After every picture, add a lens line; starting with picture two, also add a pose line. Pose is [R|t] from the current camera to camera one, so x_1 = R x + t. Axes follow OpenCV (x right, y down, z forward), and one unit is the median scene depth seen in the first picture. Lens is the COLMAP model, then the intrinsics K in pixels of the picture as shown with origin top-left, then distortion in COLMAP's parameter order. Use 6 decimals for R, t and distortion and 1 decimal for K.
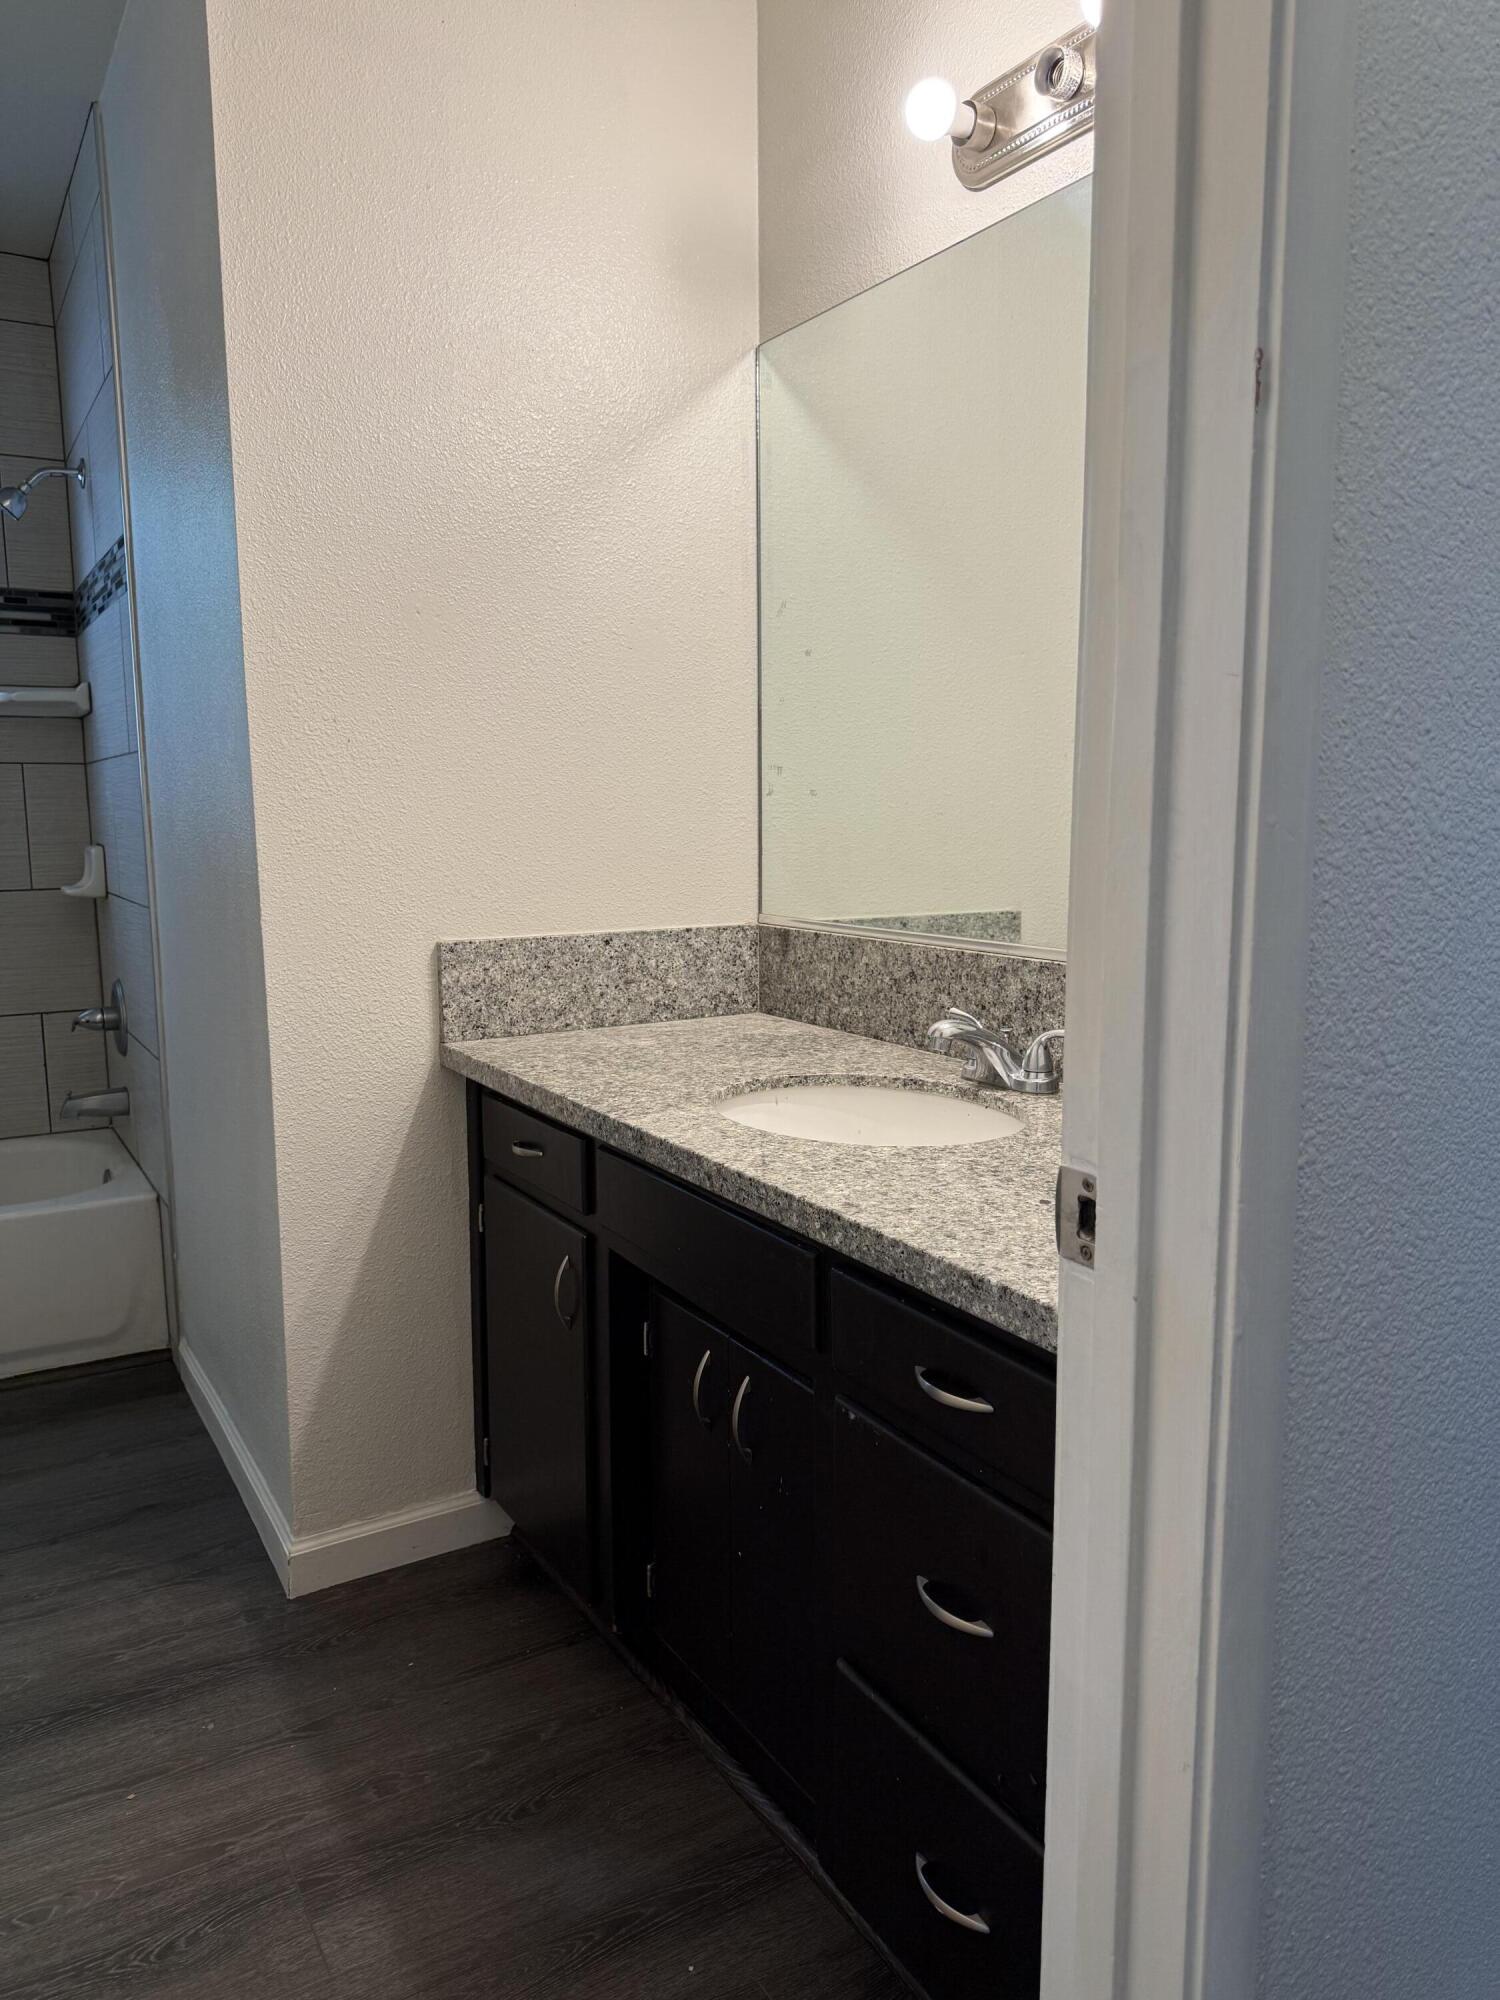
lens RADIAL K [[1370.4, 0, 750.0], [0, 1370.4, 1000.0], [0, 0, 1]] dist [0.009541, -0.039718]
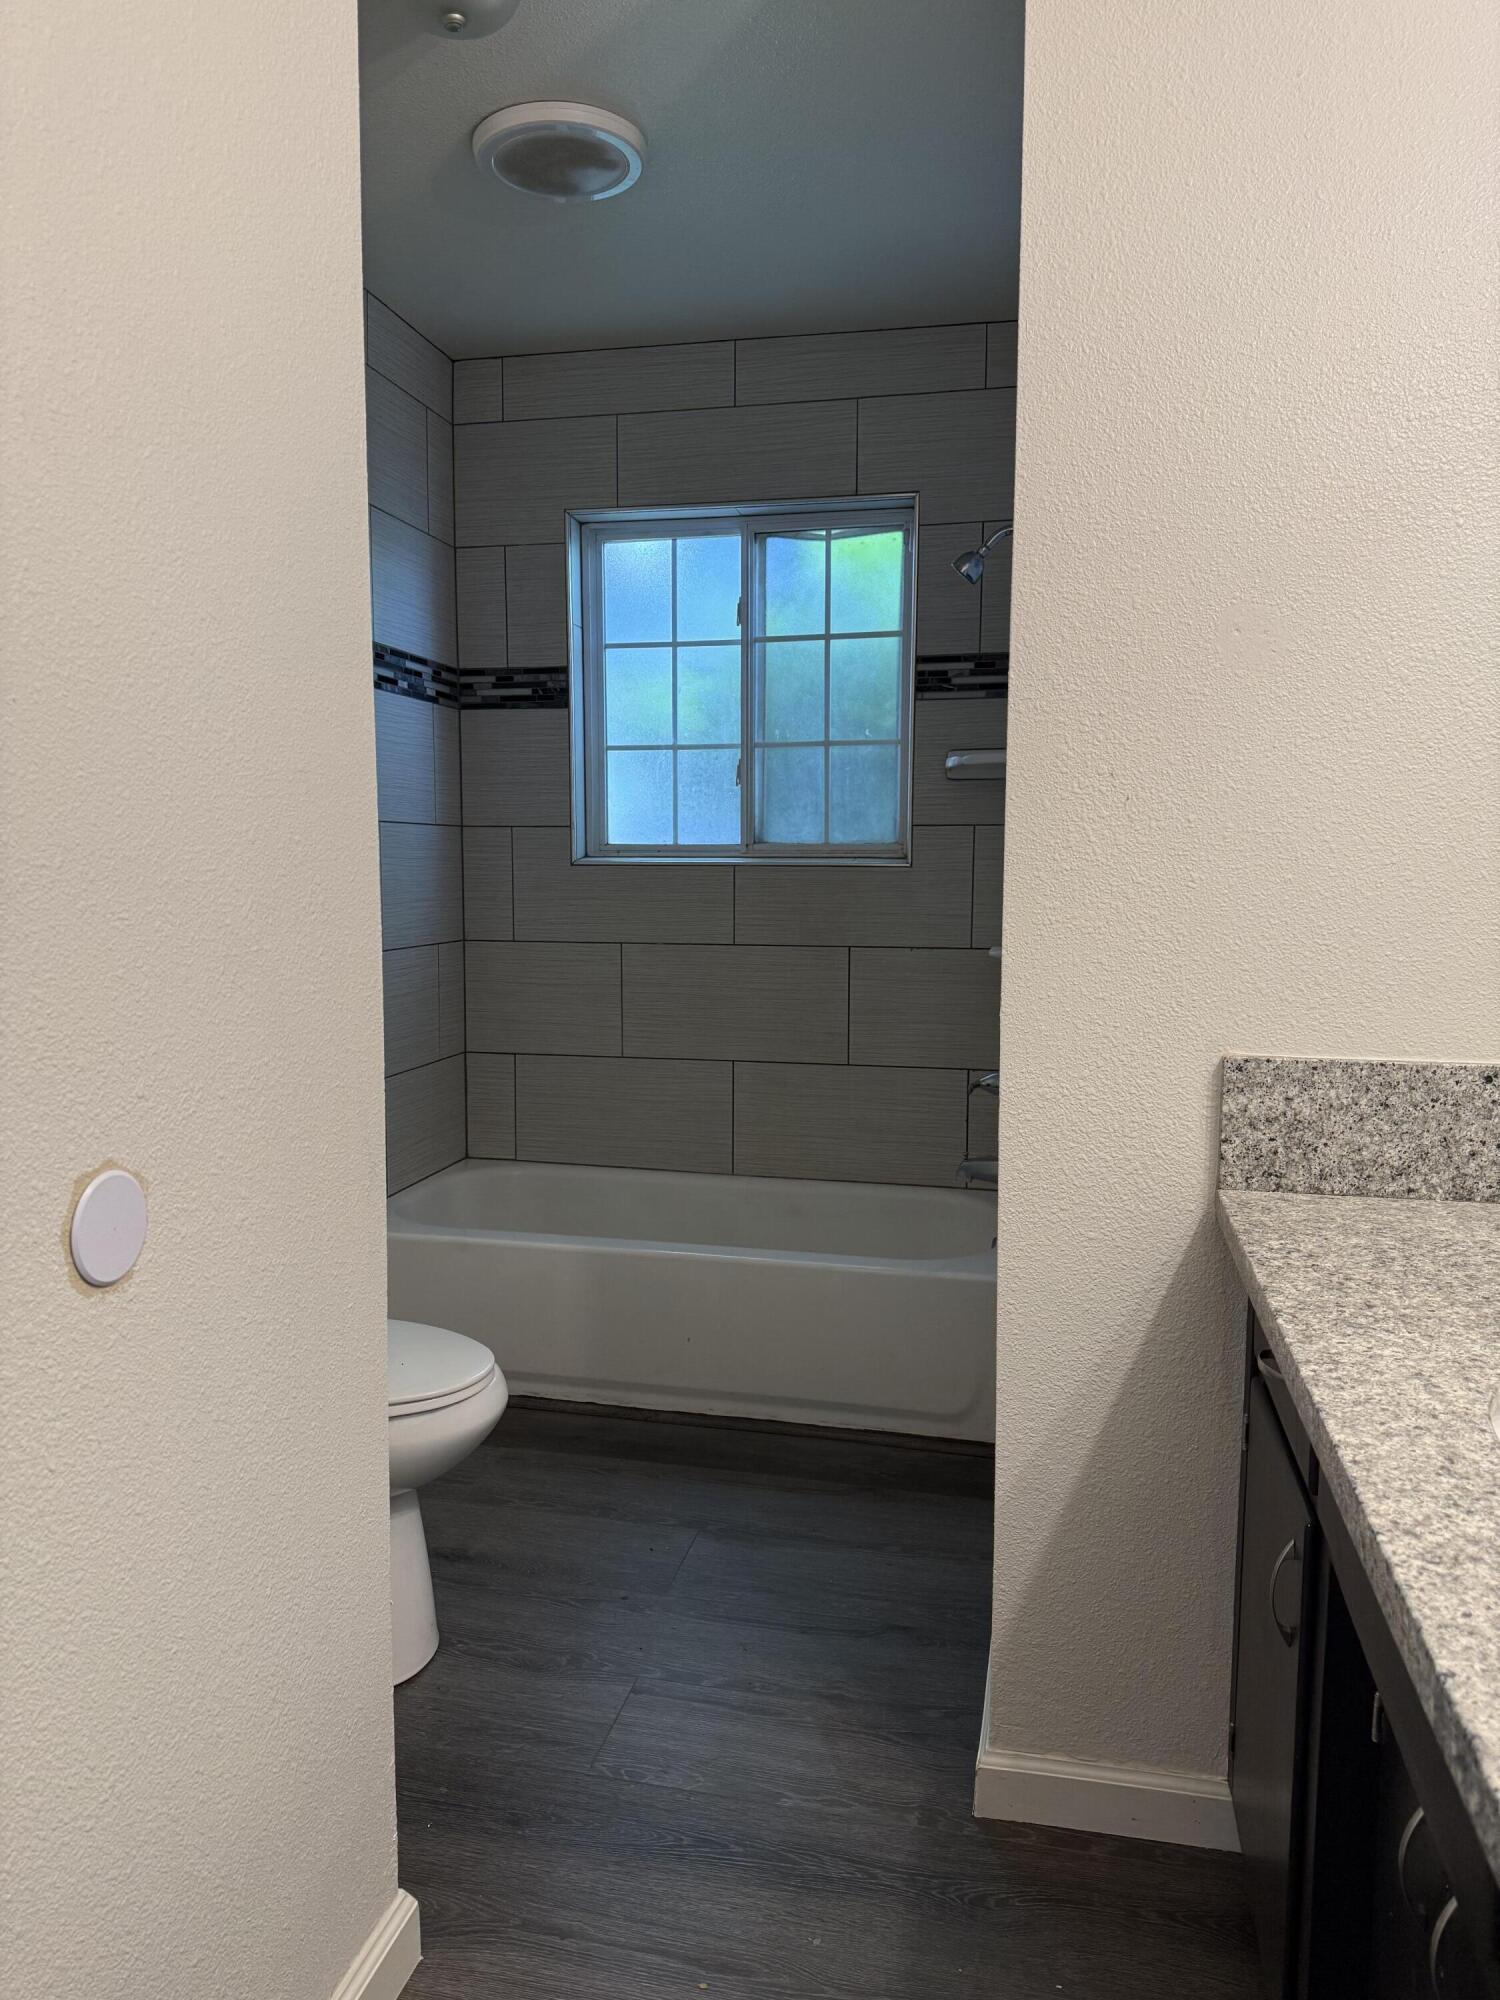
lens RADIAL K [[1370.4, 0, 750.0], [0, 1370.4, 1000.0], [0, 0, 1]] dist [0.009541, -0.039718]
pose [[0.722009, 0.078656, -0.687398, 0.098742], [-0.106662, 0.994294, 0.001740, -0.044657], [0.683612, 0.072063, 0.726279, 0.258827]]
